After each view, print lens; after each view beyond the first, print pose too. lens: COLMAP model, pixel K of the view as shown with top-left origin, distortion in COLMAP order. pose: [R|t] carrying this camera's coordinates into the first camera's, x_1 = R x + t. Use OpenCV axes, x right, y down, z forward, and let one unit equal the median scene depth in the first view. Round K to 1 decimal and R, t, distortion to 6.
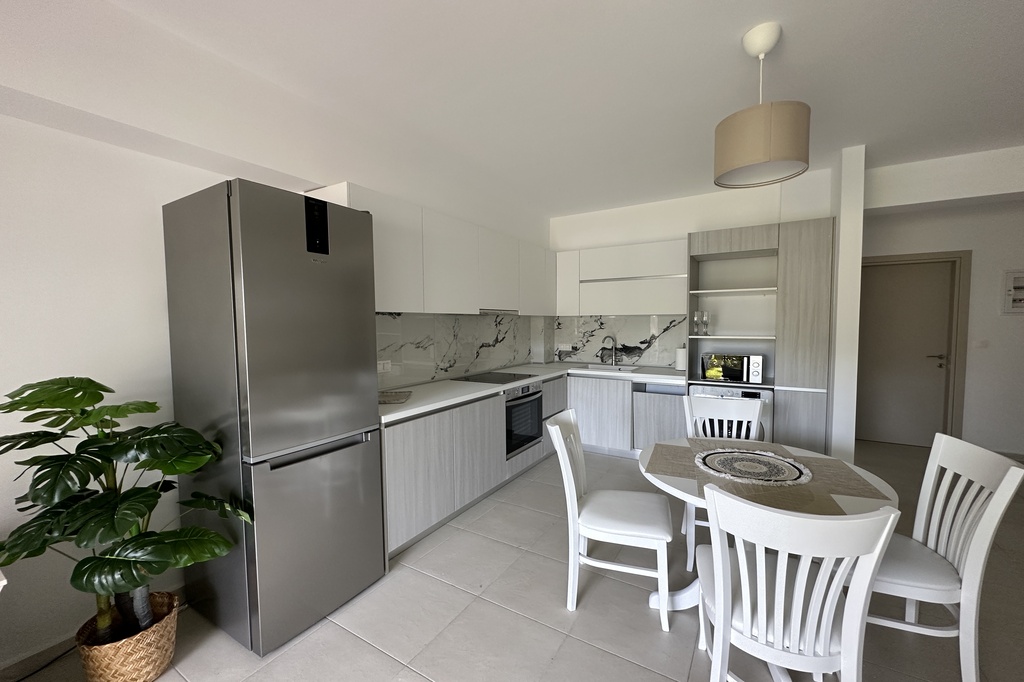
lens RADIAL K [[408.8, 0, 510.4], [0, 408.8, 344.2], [0, 0, 1]] dist [-0.004244, 0.001204]
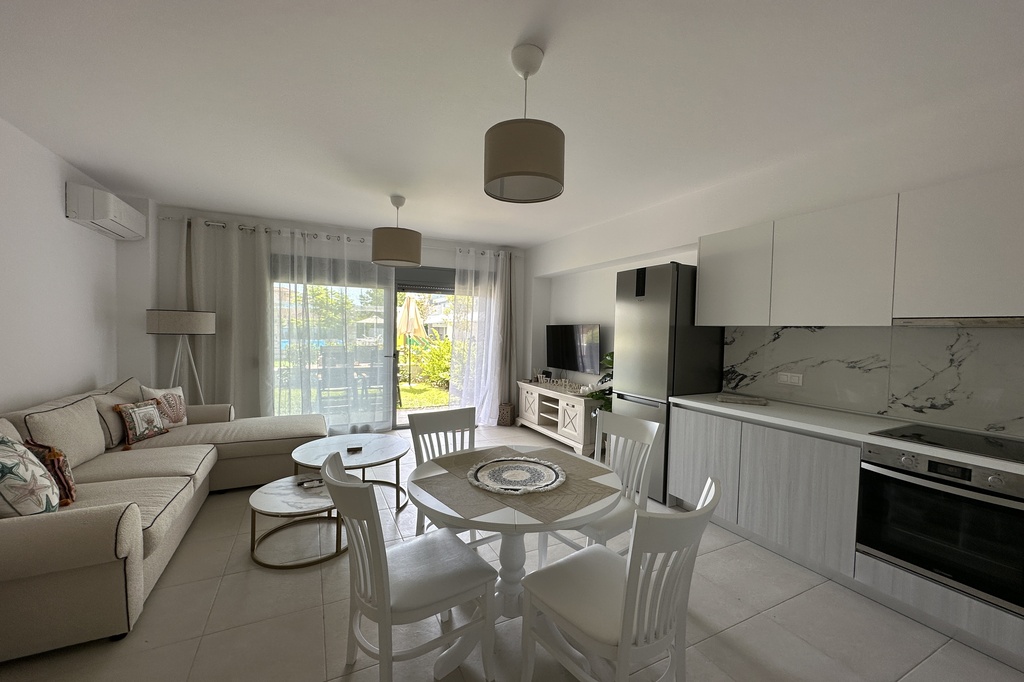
lens RADIAL K [[408.8, 0, 512.0], [0, 408.8, 340.0], [0, 0, 1]] dist [-0.004244, 0.001204]
pose [[-0.530646, 0.019940, -0.847359, 0.805158], [-0.059125, 0.996417, 0.060474, -0.054703], [0.845529, 0.082190, -0.527566, 0.832188]]
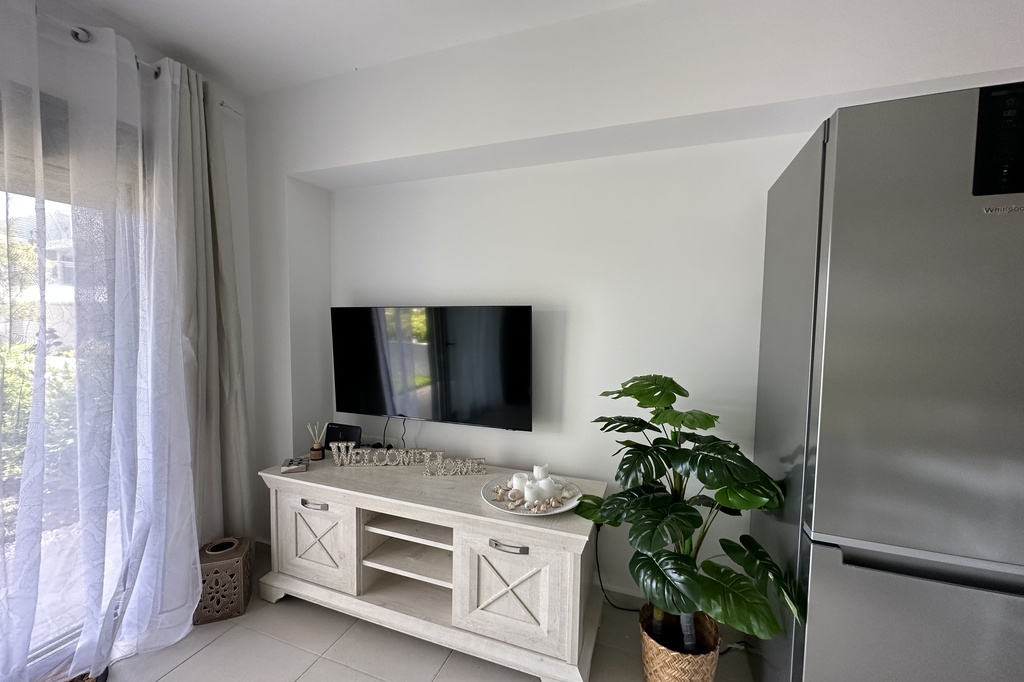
lens RADIAL K [[408.8, 0, 511.0], [0, 408.8, 346.4], [0, 0, 1]] dist [-0.004244, 0.001204]
pose [[0.191029, 0.073274, -0.978846, -0.046663], [-0.062650, 0.996087, 0.062338, -0.016615], [0.979583, 0.049416, 0.194872, 0.177845]]
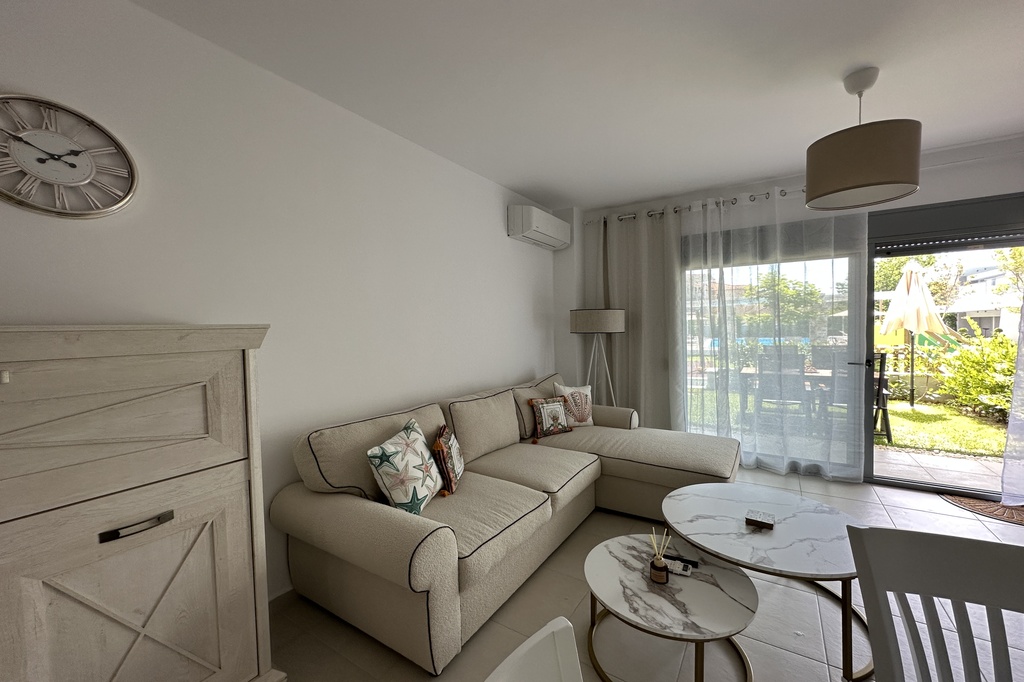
lens RADIAL K [[408.8, 0, 511.3], [0, 408.8, 340.9], [0, 0, 1]] dist [-0.004244, 0.001204]
pose [[-0.999411, 0.025930, 0.022499, 0.523540], [0.027753, 0.996005, 0.084876, -0.027563], [-0.020208, 0.085451, -0.996137, 0.586616]]
